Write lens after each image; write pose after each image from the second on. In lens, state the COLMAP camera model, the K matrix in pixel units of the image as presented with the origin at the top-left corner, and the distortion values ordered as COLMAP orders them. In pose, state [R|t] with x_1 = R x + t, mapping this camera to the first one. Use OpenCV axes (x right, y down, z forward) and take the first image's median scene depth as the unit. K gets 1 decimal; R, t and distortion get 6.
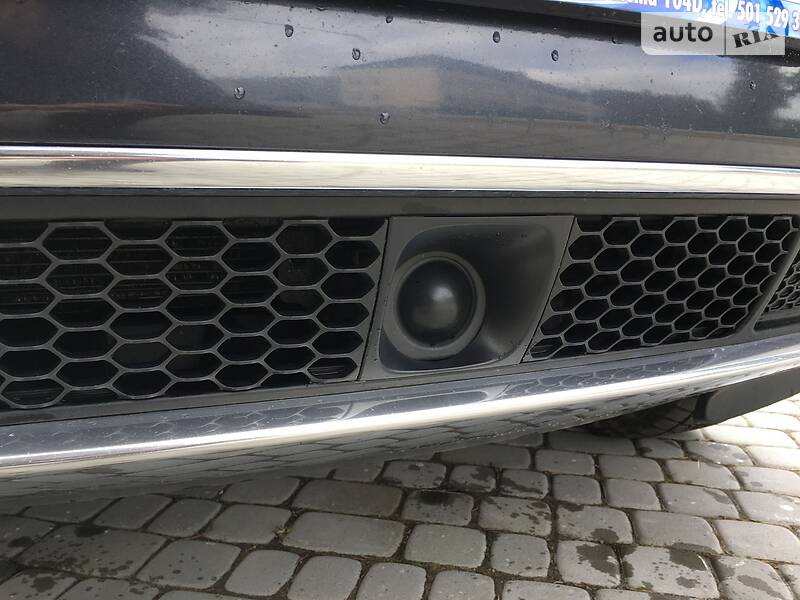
lens RADIAL K [[679.7, 0, 401.7], [0, 679.7, 301.6], [0, 0, 1]] dist [0.088389, -0.117973]
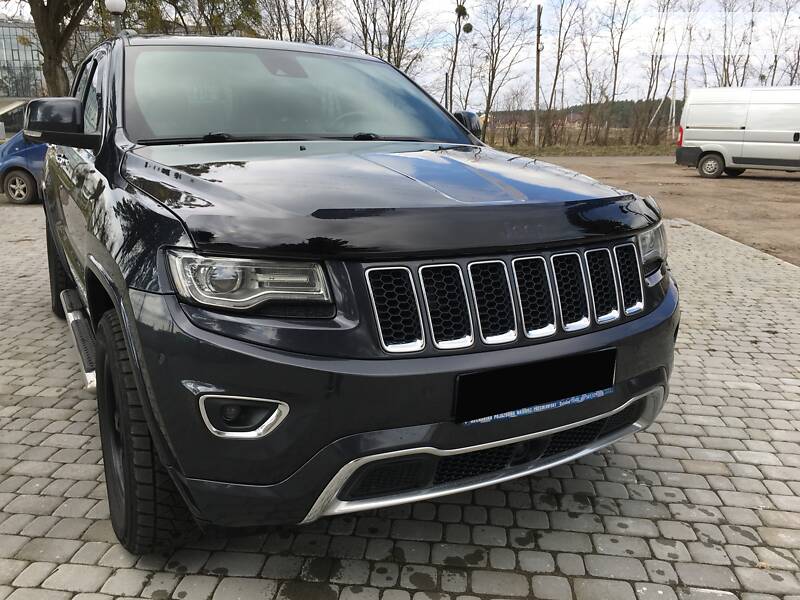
lens RADIAL K [[681.4, 0, 400.0], [0, 681.4, 300.0], [0, 0, 1]] dist [0.091726, -0.121425]
pose [[0.994704, -0.018791, 0.101050, -0.517900], [0.009796, 0.996002, 0.088788, -0.610265], [-0.102314, -0.087328, 0.990912, -1.436227]]
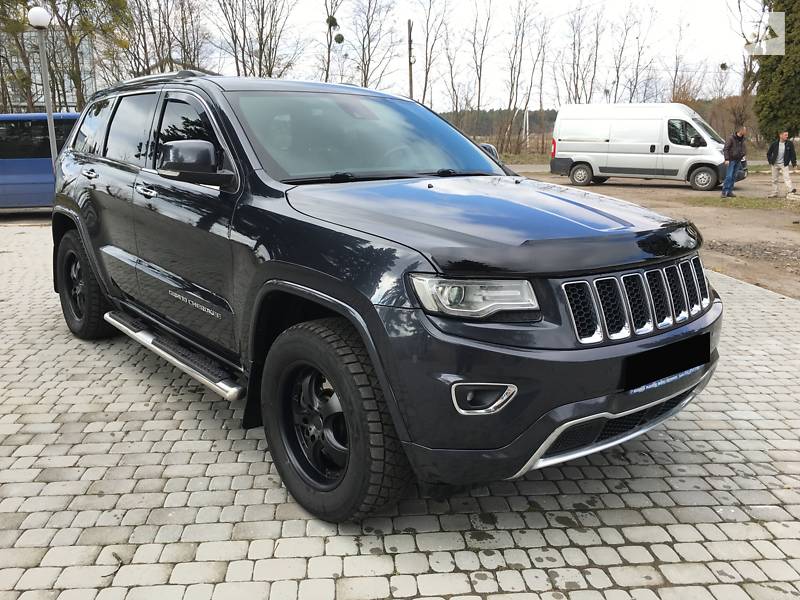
lens RADIAL K [[679.7, 0, 401.7], [0, 679.7, 301.6], [0, 0, 1]] dist [0.088389, -0.117973]
pose [[0.955156, -0.060956, 0.289761, -1.616628], [0.036943, 0.995467, 0.087635, -0.697933], [-0.293789, -0.073000, 0.953079, -1.773945]]
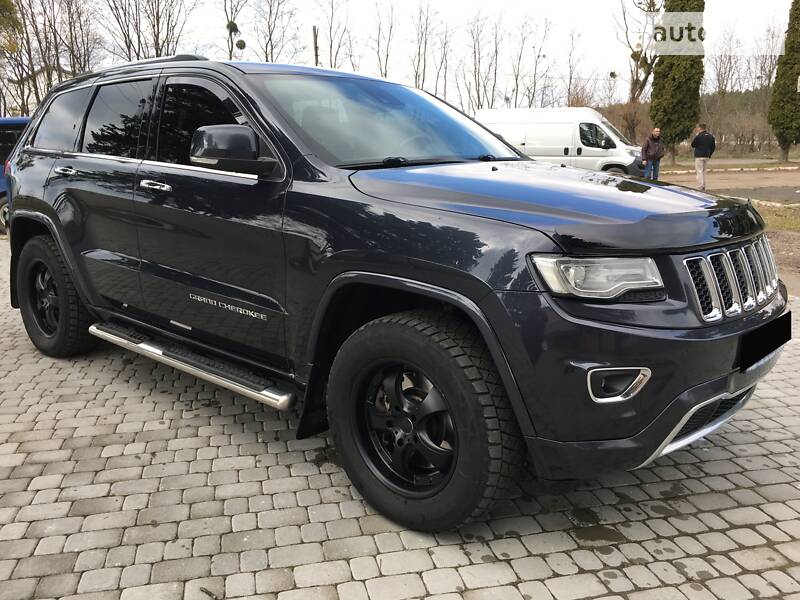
lens RADIAL K [[679.7, 0, 401.7], [0, 679.7, 301.6], [0, 0, 1]] dist [0.088389, -0.117973]
pose [[0.903291, -0.098190, 0.417641, -2.183895], [0.069637, 0.994105, 0.083107, -0.649559], [-0.423339, -0.045986, 0.904803, -1.356162]]
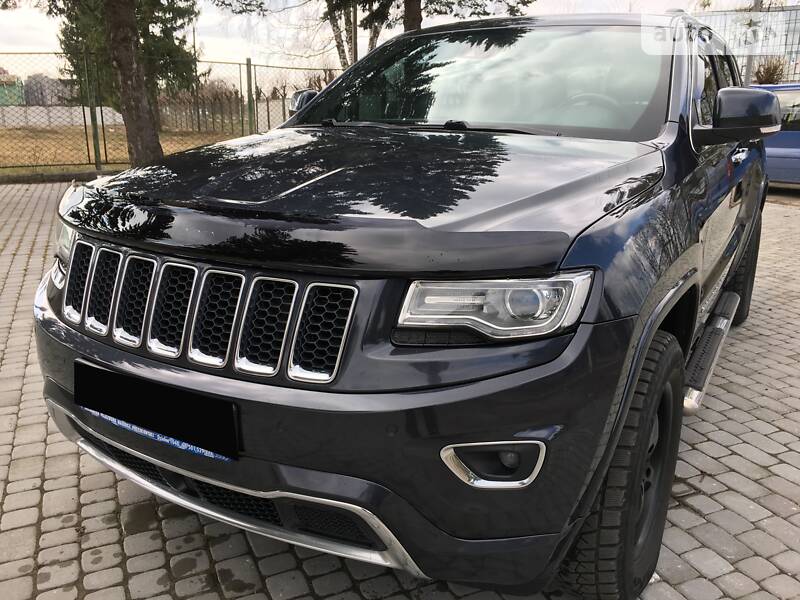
lens RADIAL K [[681.4, 0, 400.0], [0, 681.4, 300.0], [0, 0, 1]] dist [0.091726, -0.121425]
pose [[0.587004, 0.222143, -0.778511, 1.624016], [-0.132335, 0.975012, 0.178432, -0.836713], [0.798695, -0.001716, 0.601733, -0.172314]]
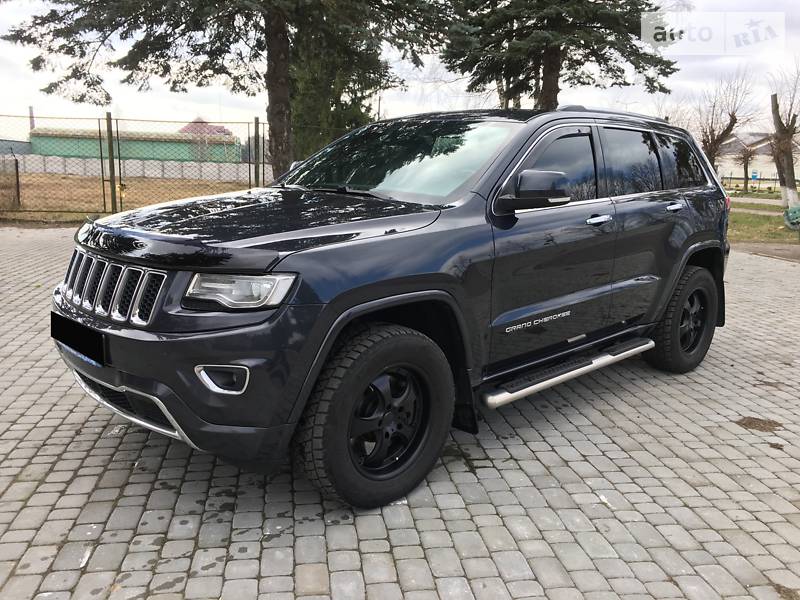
lens RADIAL K [[679.7, 0, 401.7], [0, 679.7, 301.6], [0, 0, 1]] dist [0.088389, -0.117973]
pose [[0.358754, 0.192806, -0.913303, 3.194465], [-0.172710, 0.975252, 0.138041, -1.011994], [0.917315, 0.108214, 0.383175, 0.463160]]
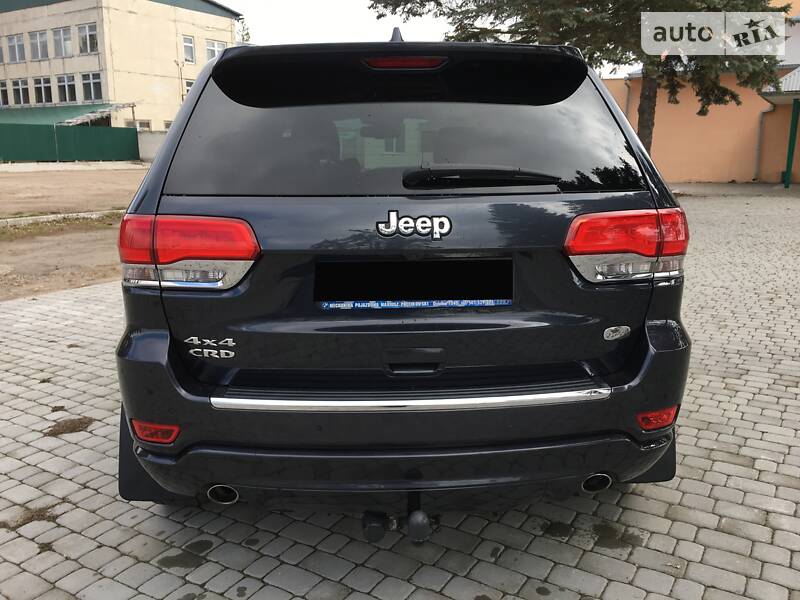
lens RADIAL K [[679.7, 0, 401.7], [0, 679.7, 301.6], [0, 0, 1]] dist [0.088389, -0.117973]
pose [[-0.937763, -0.071176, 0.339905, -2.500617], [0.058930, 0.931962, 0.357734, -1.954008], [-0.342241, 0.355500, -0.869765, 6.399318]]
